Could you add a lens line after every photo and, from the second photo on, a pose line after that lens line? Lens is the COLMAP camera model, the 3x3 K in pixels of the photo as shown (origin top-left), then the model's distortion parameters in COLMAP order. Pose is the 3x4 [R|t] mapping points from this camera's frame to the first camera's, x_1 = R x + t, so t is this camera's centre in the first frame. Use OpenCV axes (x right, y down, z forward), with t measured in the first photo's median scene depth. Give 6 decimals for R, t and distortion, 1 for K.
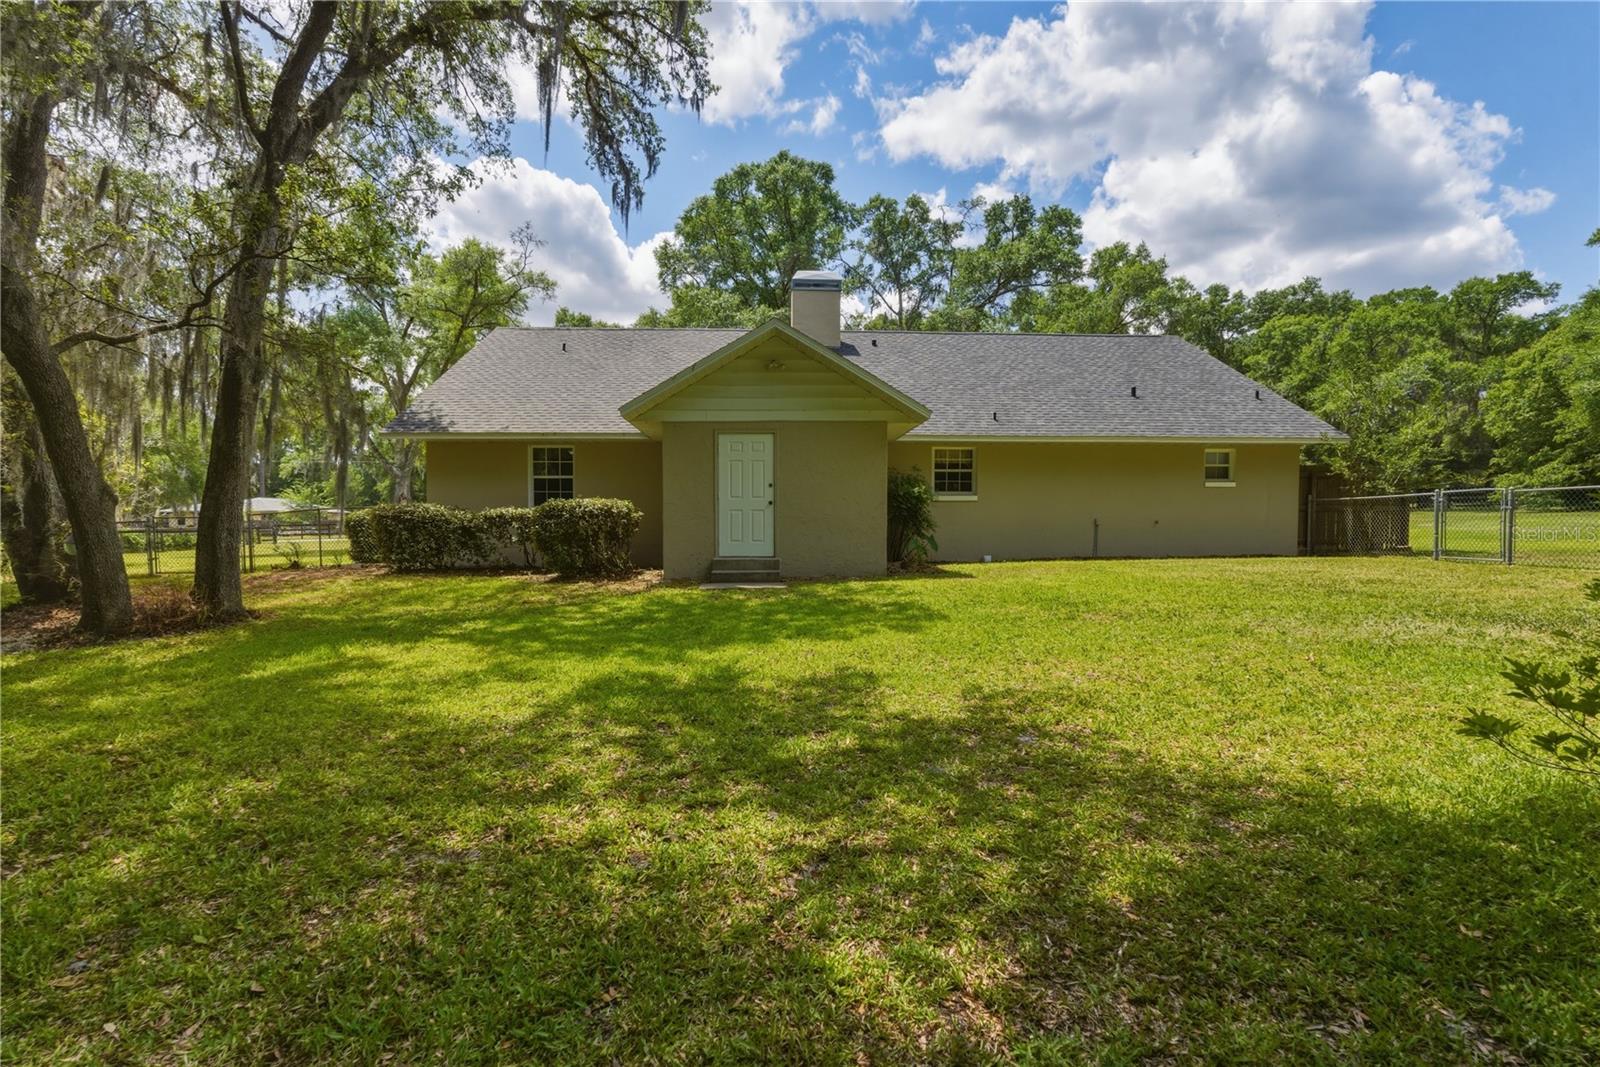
lens RADIAL K [[729.5, 0, 800.0], [0, 729.5, 533.5], [0, 0, 1]] dist [0.001504, 0.000322]
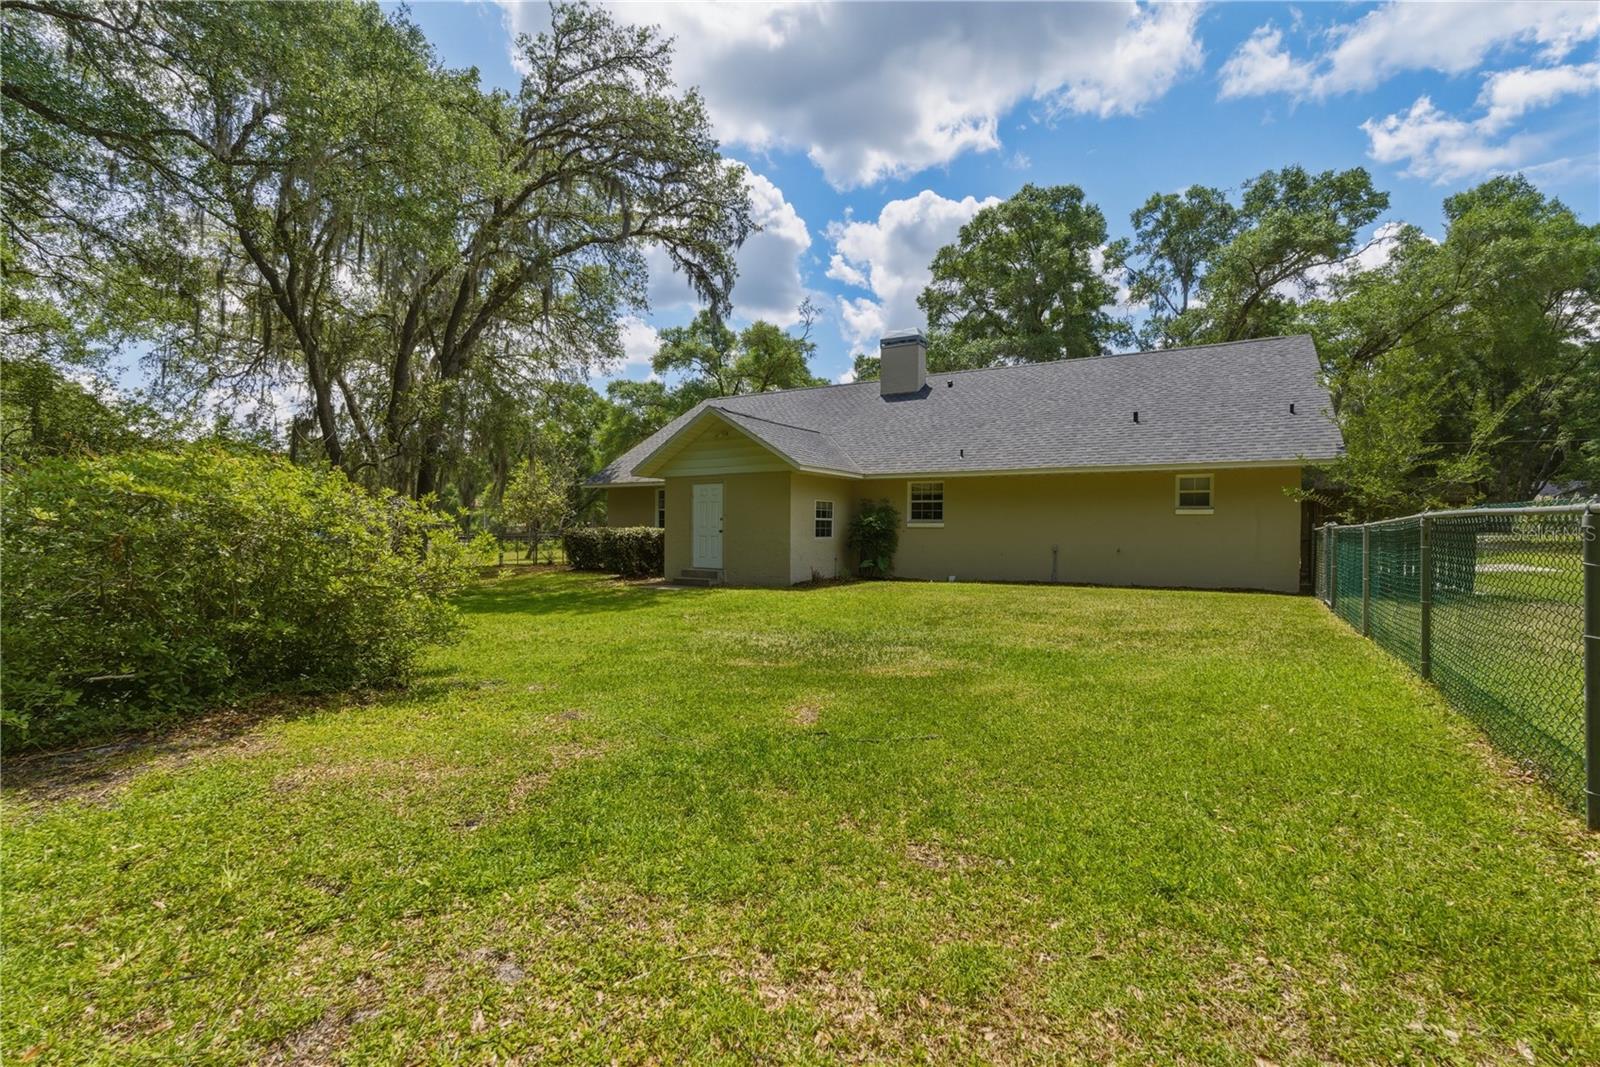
lens RADIAL K [[729.5, 0, 800.0], [0, 729.5, 533.5], [0, 0, 1]] dist [0.001504, 0.000322]
pose [[0.827187, 0.010919, -0.561821, 0.694046], [-0.020104, 0.999746, -0.010170, -0.019378], [0.561567, 0.019708, 0.827196, -0.071152]]
